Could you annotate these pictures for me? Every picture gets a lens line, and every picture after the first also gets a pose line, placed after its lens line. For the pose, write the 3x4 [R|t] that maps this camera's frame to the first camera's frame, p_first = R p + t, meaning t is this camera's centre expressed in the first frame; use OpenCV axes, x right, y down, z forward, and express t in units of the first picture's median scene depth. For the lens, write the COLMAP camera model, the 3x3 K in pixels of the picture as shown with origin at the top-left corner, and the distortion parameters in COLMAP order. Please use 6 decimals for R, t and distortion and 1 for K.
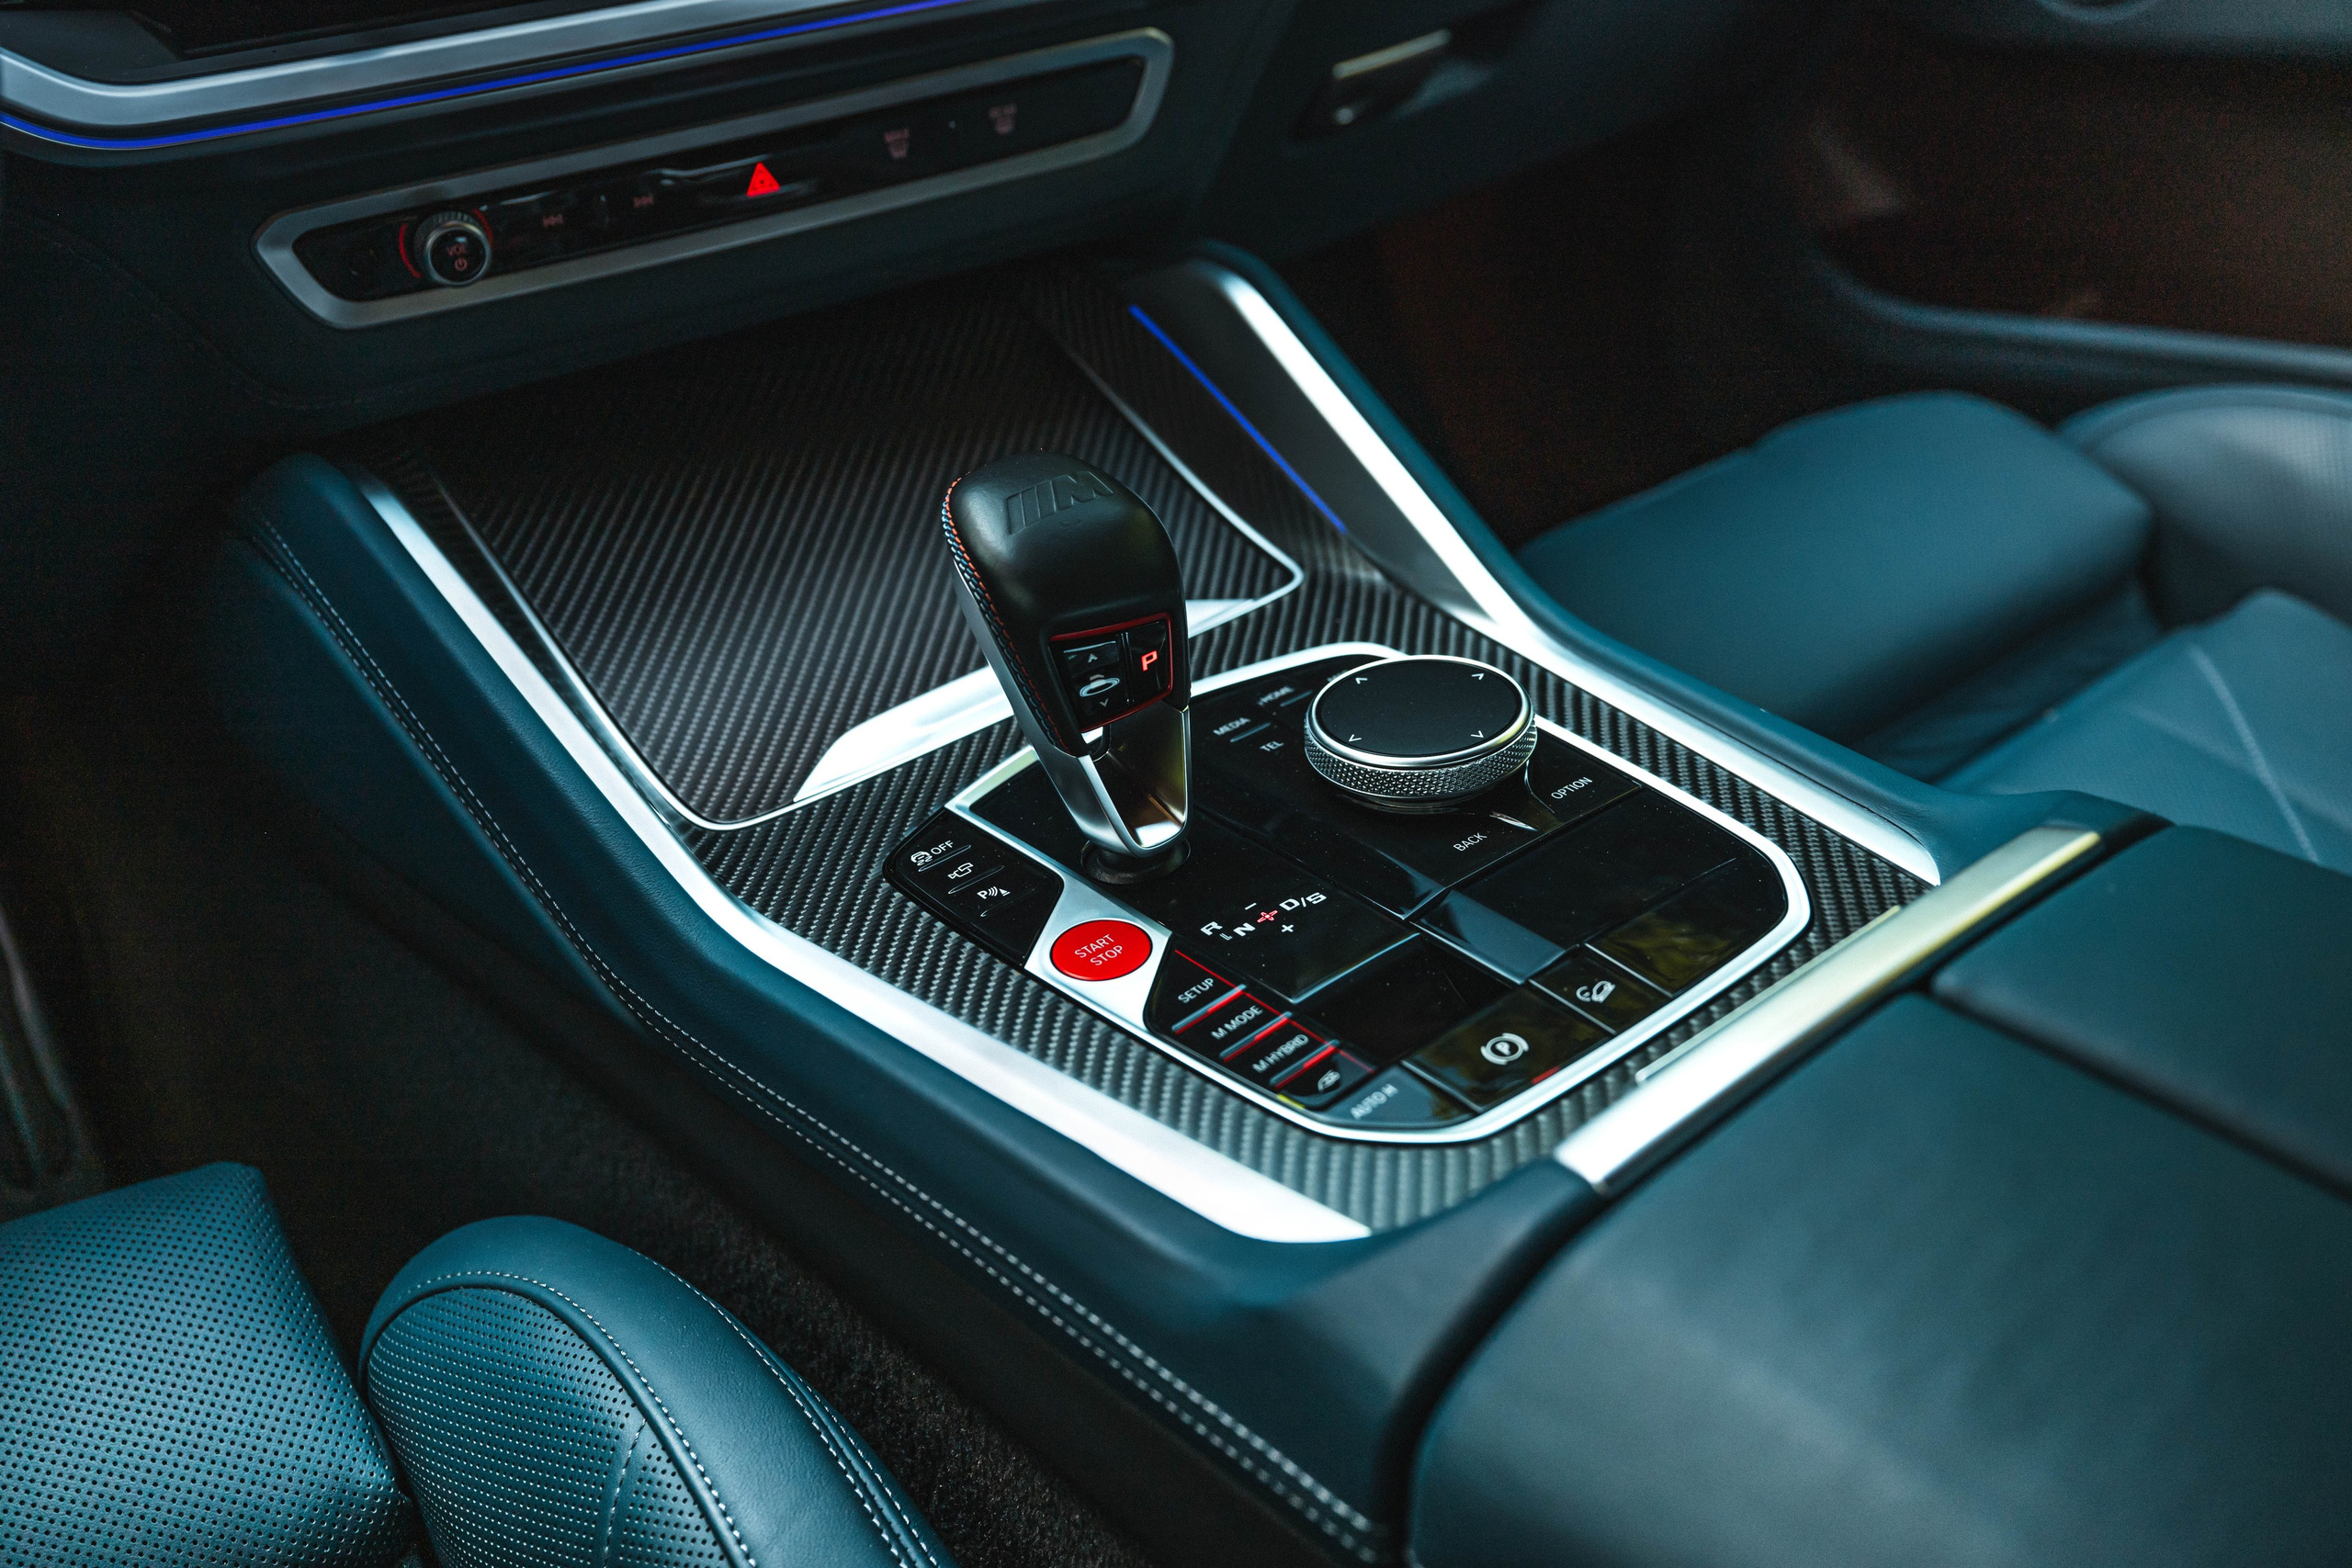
lens RADIAL K [[2190.8, 0, 1176.0], [0, 2190.8, 784.0], [0, 0, 1]] dist [-0.004800, -0.000185]
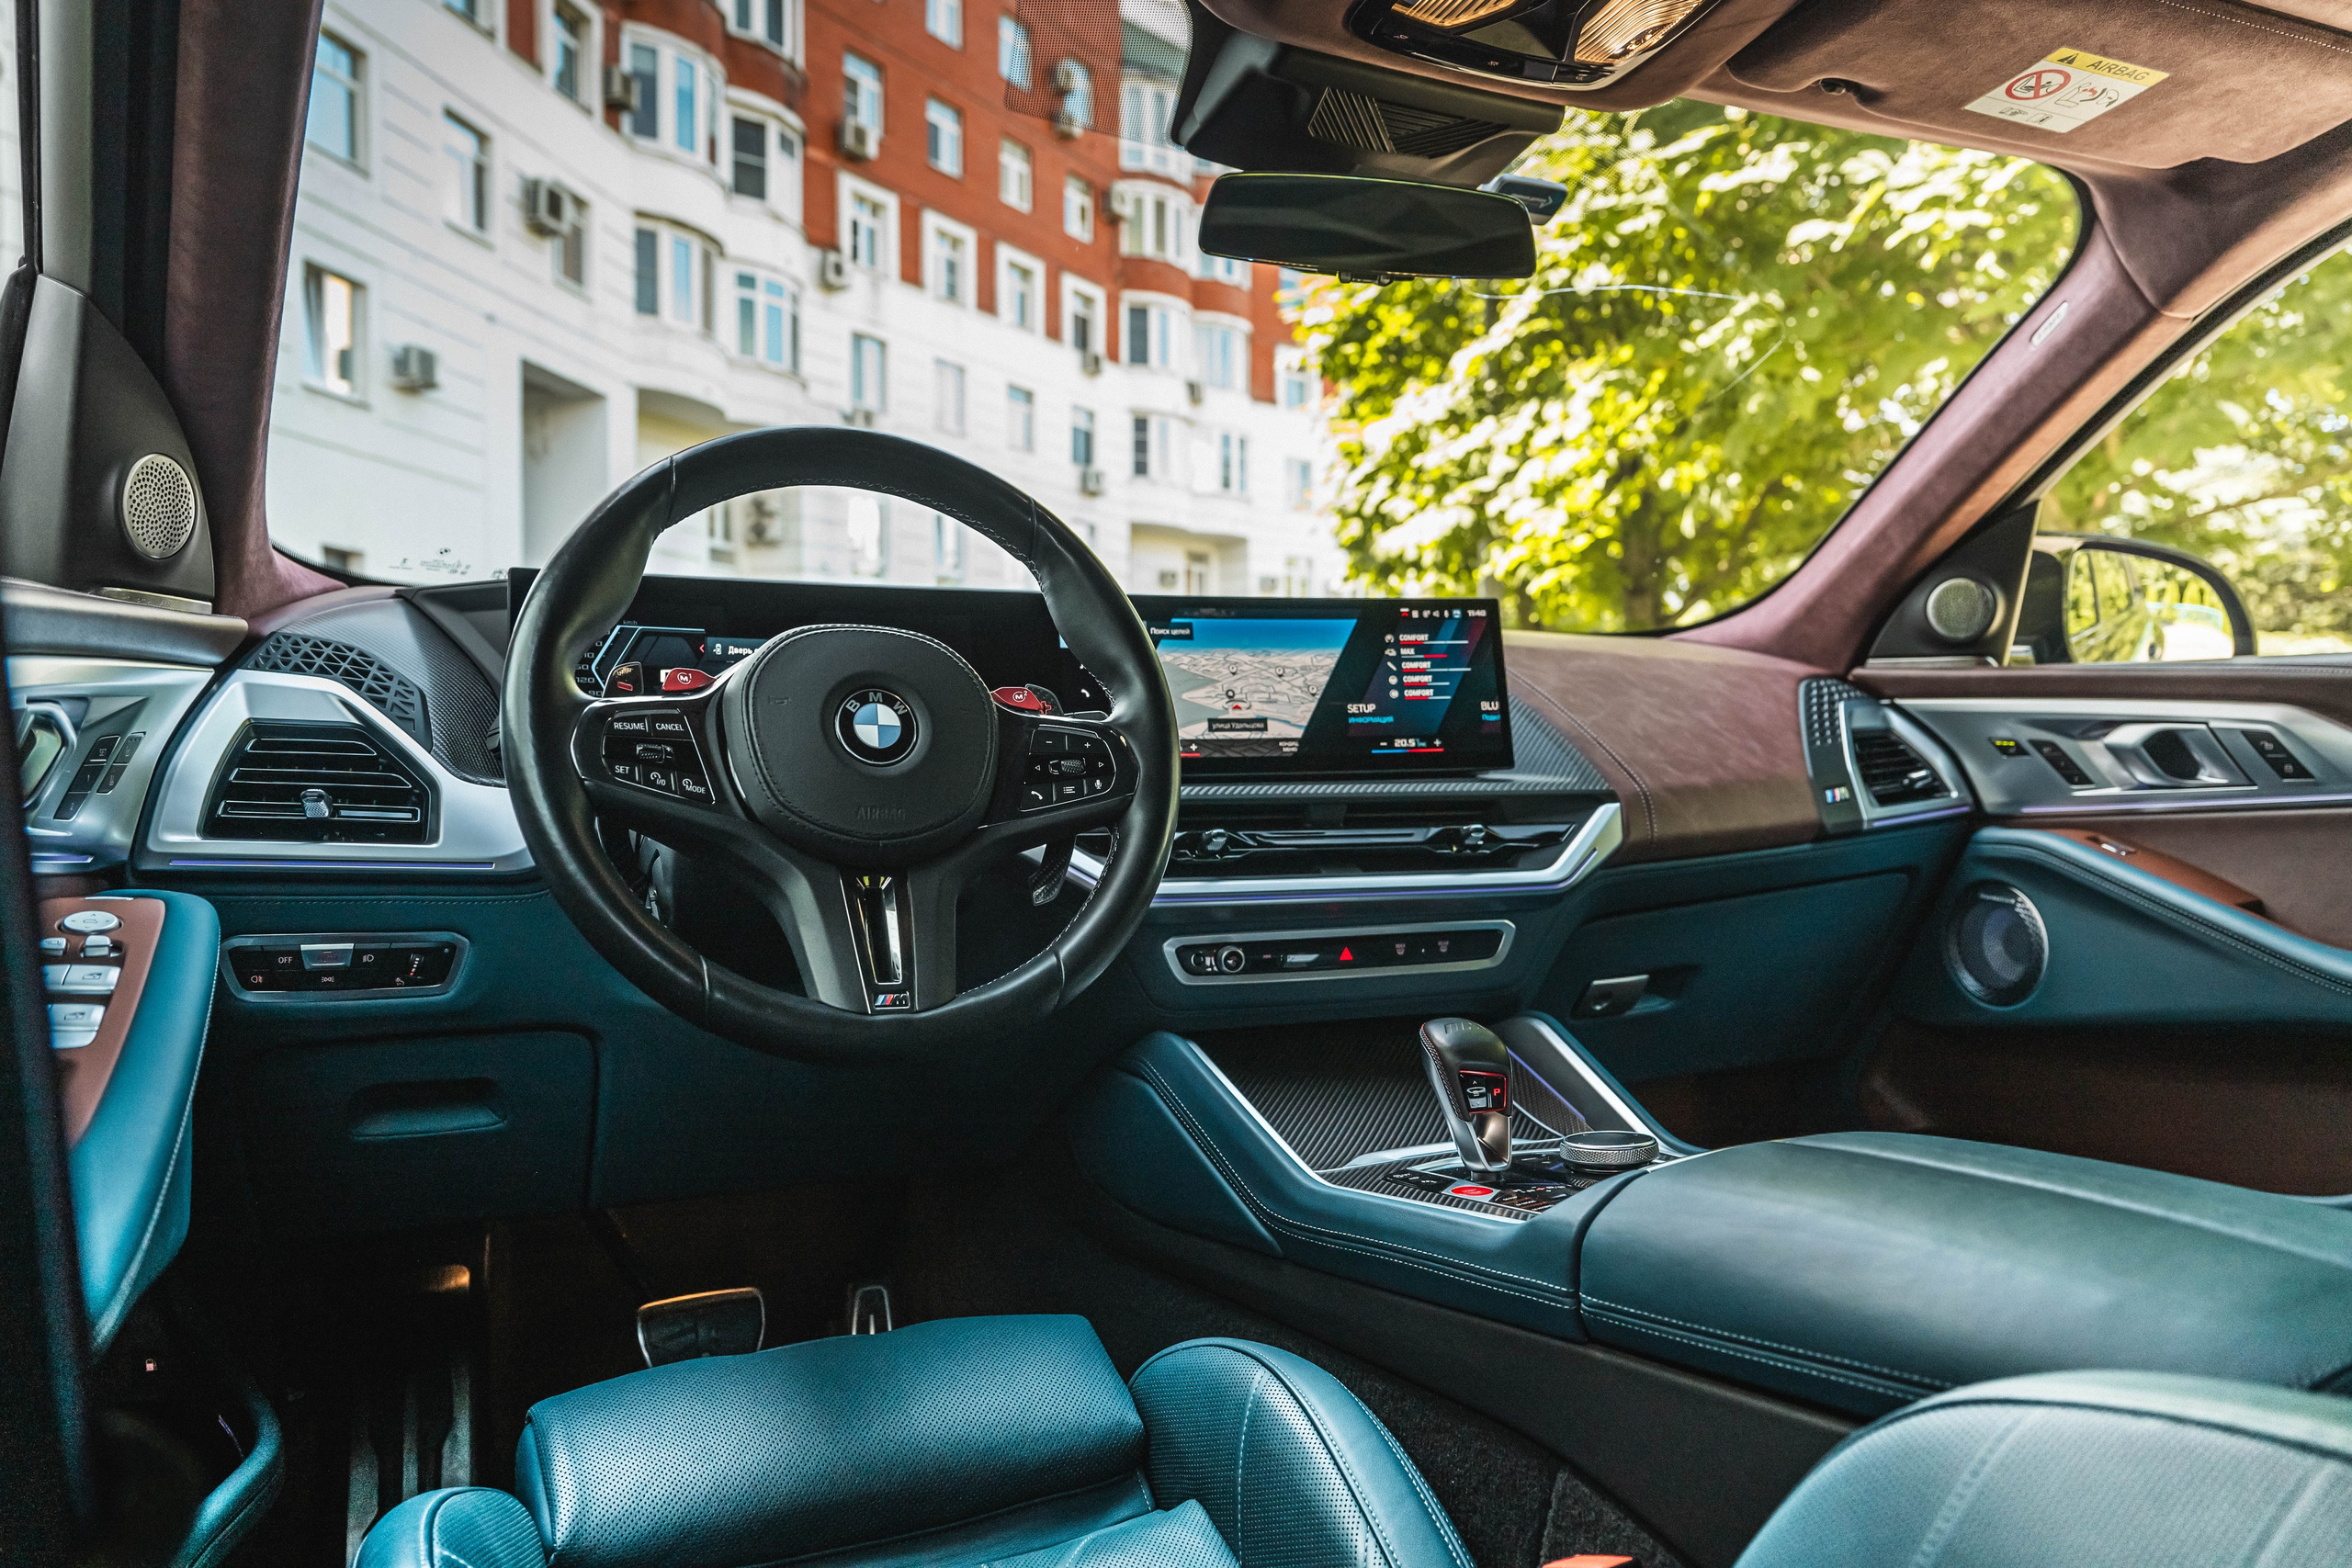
lens RADIAL K [[1573.6, 0, 1176.0], [0, 1573.6, 784.0], [0, 0, 1]] dist [0.002062, 0.006191]
pose [[0.974798, 0.043260, -0.218854, 0.008070], [-0.154269, 0.839368, -0.521213, 0.596584], [0.161152, 0.541840, 0.824888, -0.702844]]
